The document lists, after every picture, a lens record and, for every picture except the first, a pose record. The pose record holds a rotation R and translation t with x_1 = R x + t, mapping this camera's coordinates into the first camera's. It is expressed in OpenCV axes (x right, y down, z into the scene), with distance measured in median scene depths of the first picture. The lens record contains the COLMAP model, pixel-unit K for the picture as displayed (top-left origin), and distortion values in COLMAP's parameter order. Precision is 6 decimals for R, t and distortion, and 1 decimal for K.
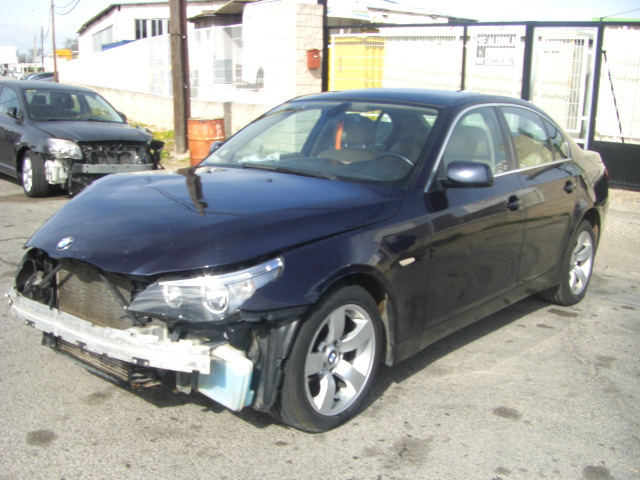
lens RADIAL K [[705.1, 0, 320.3], [0, 705.1, 241.9], [0, 0, 1]] dist [-0.148228, 0.000000]
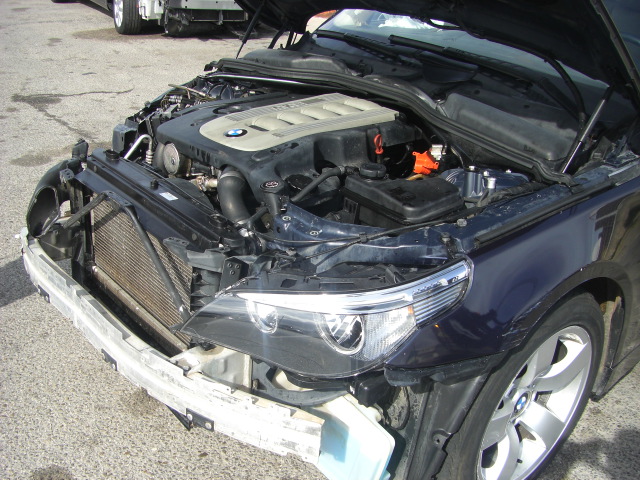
lens RADIAL K [[705.1, 0, 316.1], [0, 705.1, 238.7], [0, 0, 1]] dist [-0.148228, 0.000000]
pose [[0.983707, 0.102396, -0.147771, -0.079810], [-0.065194, 0.969177, 0.237585, -0.097222], [0.167544, -0.224080, 0.960061, 0.420940]]
